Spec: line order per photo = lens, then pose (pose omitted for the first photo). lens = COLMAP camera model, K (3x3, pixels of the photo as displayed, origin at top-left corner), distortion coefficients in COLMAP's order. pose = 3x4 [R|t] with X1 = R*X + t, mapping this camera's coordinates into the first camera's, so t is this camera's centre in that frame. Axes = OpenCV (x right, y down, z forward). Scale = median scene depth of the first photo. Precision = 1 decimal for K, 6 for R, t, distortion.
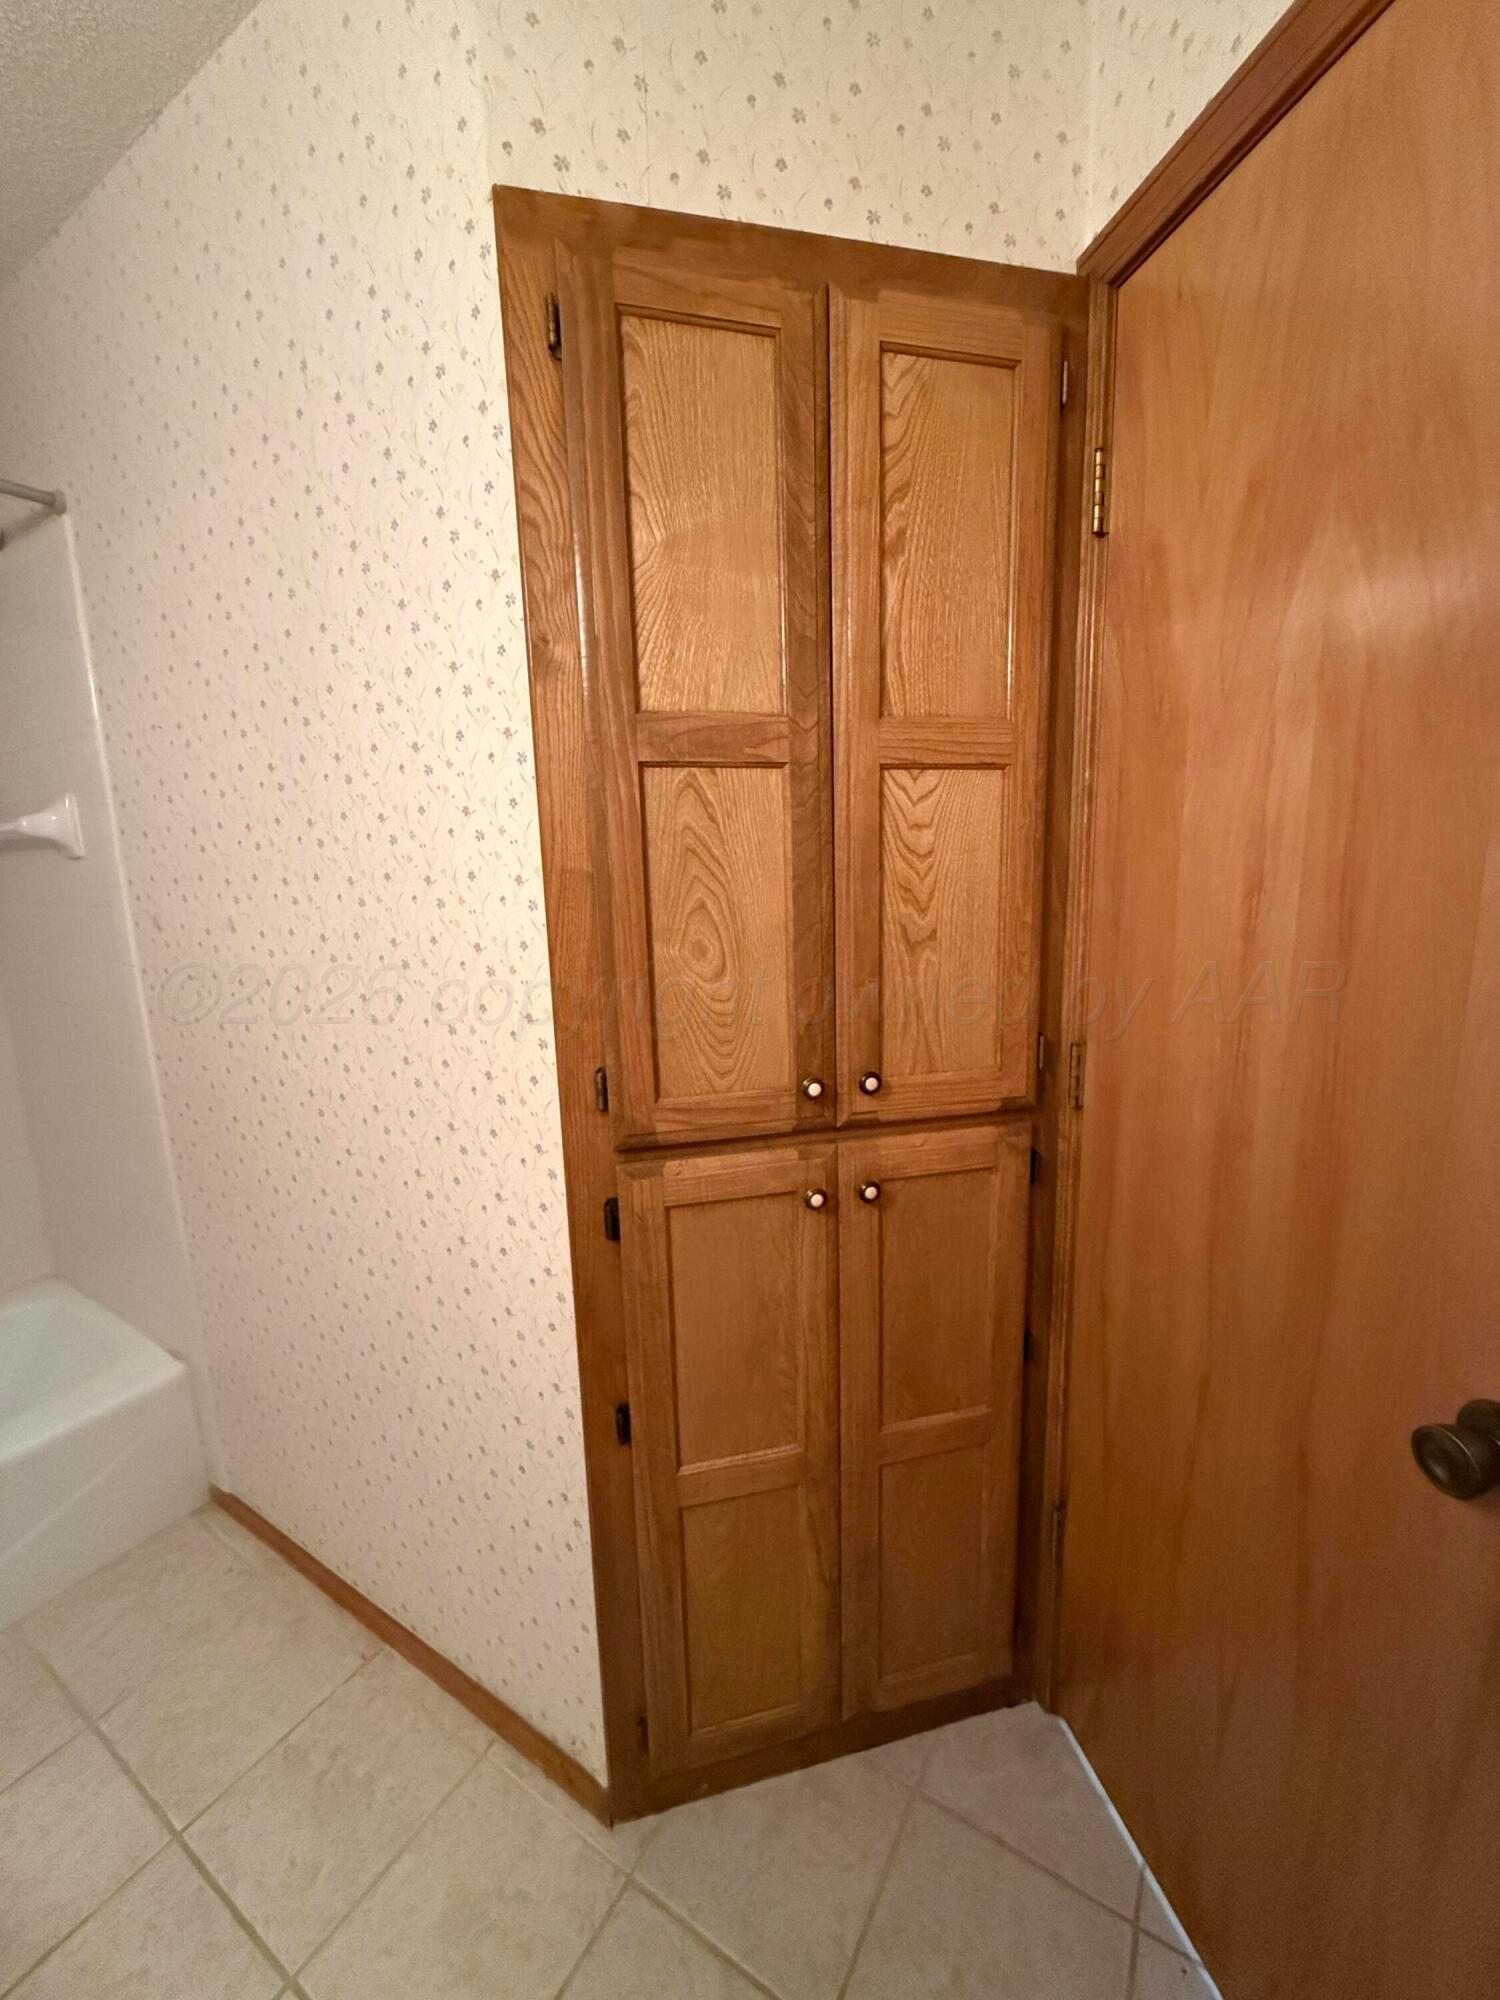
lens RADIAL K [[797.6, 0, 749.8], [0, 797.6, 996.0], [0, 0, 1]] dist [-0.000116, 0.000427]
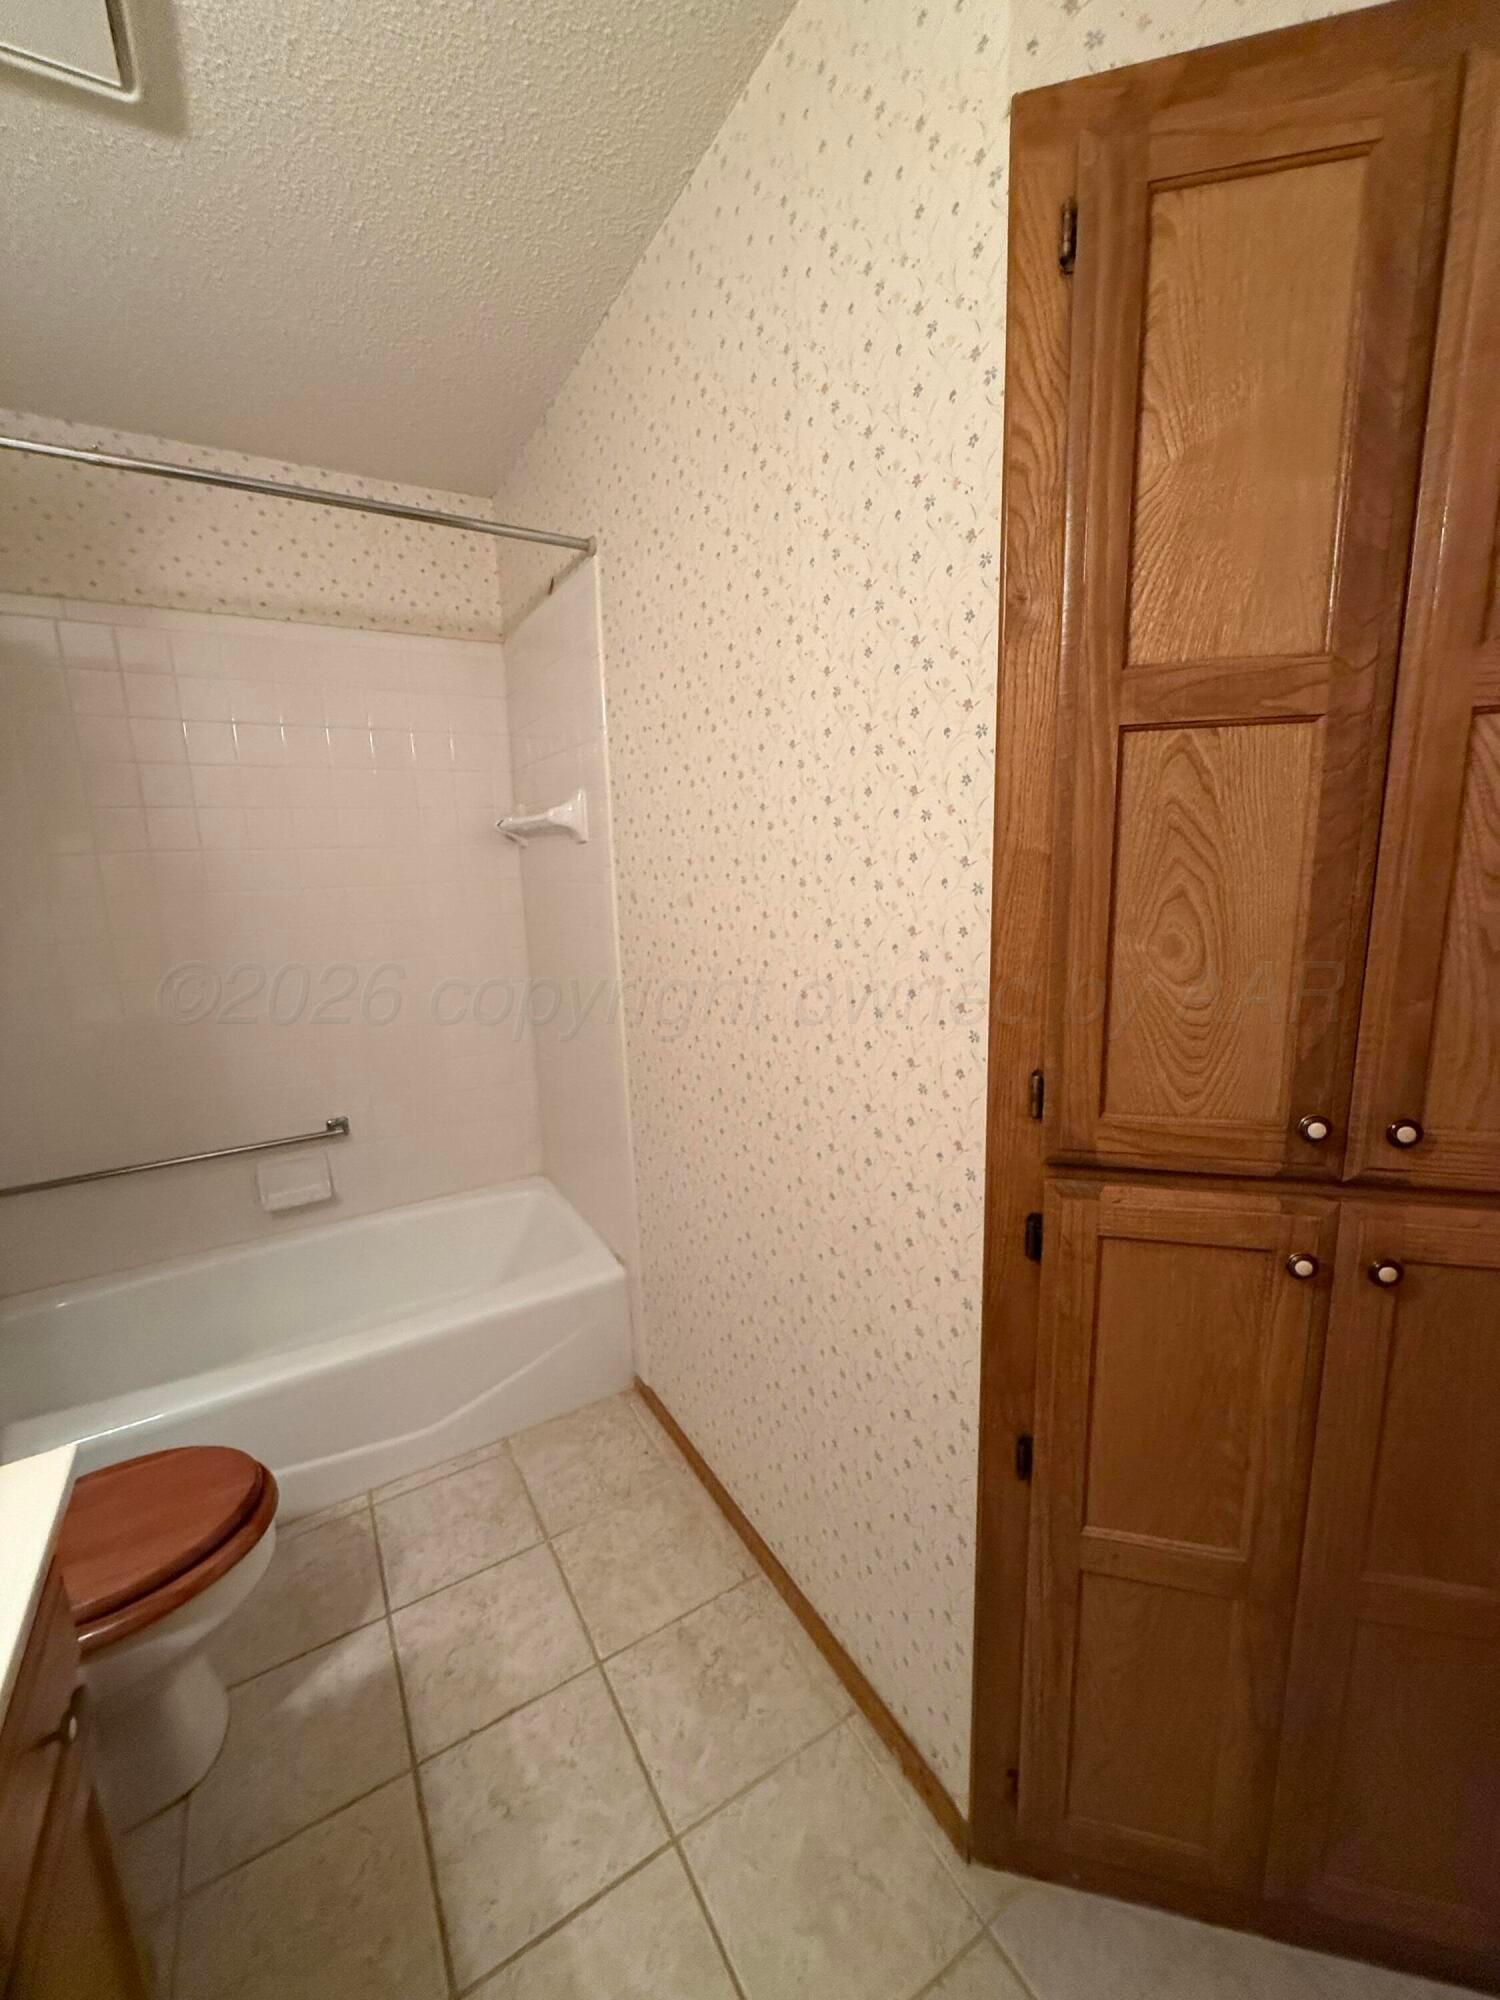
lens RADIAL K [[797.6, 0, 751.7], [0, 797.6, 991.4], [0, 0, 1]] dist [-0.000116, 0.000427]
pose [[0.890663, 0.078951, -0.447757, -0.073425], [-0.071771, 0.996875, 0.033009, -0.005455], [0.448963, 0.002736, 0.893546, 0.041435]]
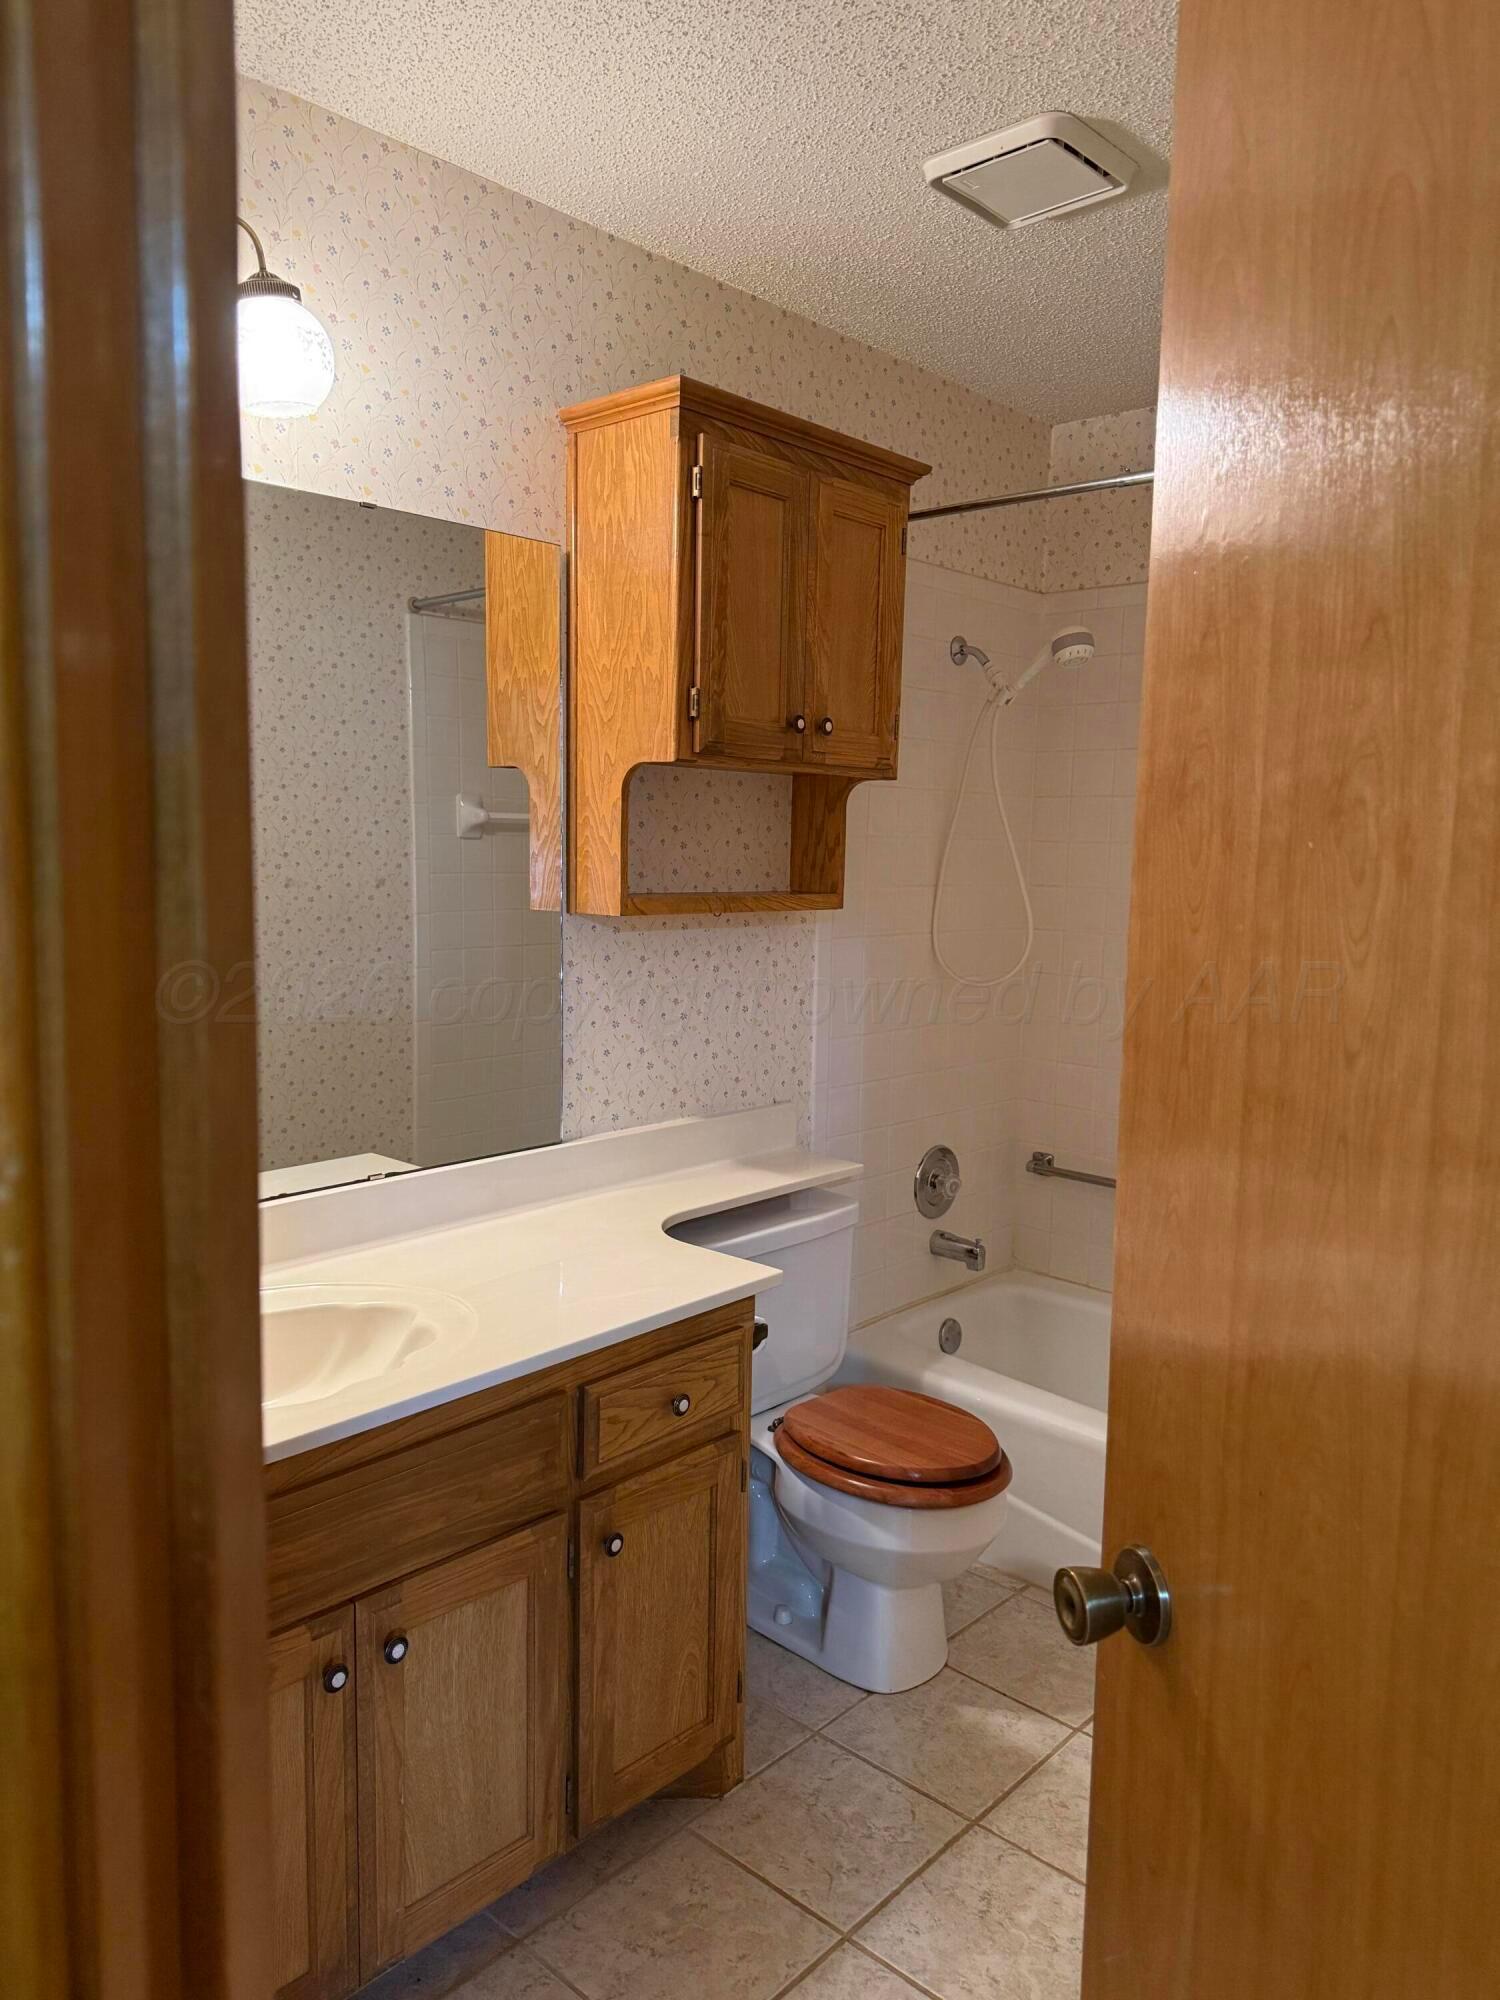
lens RADIAL K [[1407.2, 0, 748.3], [0, 1407.2, 1003.8], [0, 0, 1]] dist [0.004638, -0.018532]
pose [[-0.187538, 0.129491, -0.973684, 1.879917], [-0.184465, 0.968993, 0.164397, -0.303995], [0.964781, 0.210441, -0.157837, 1.311836]]
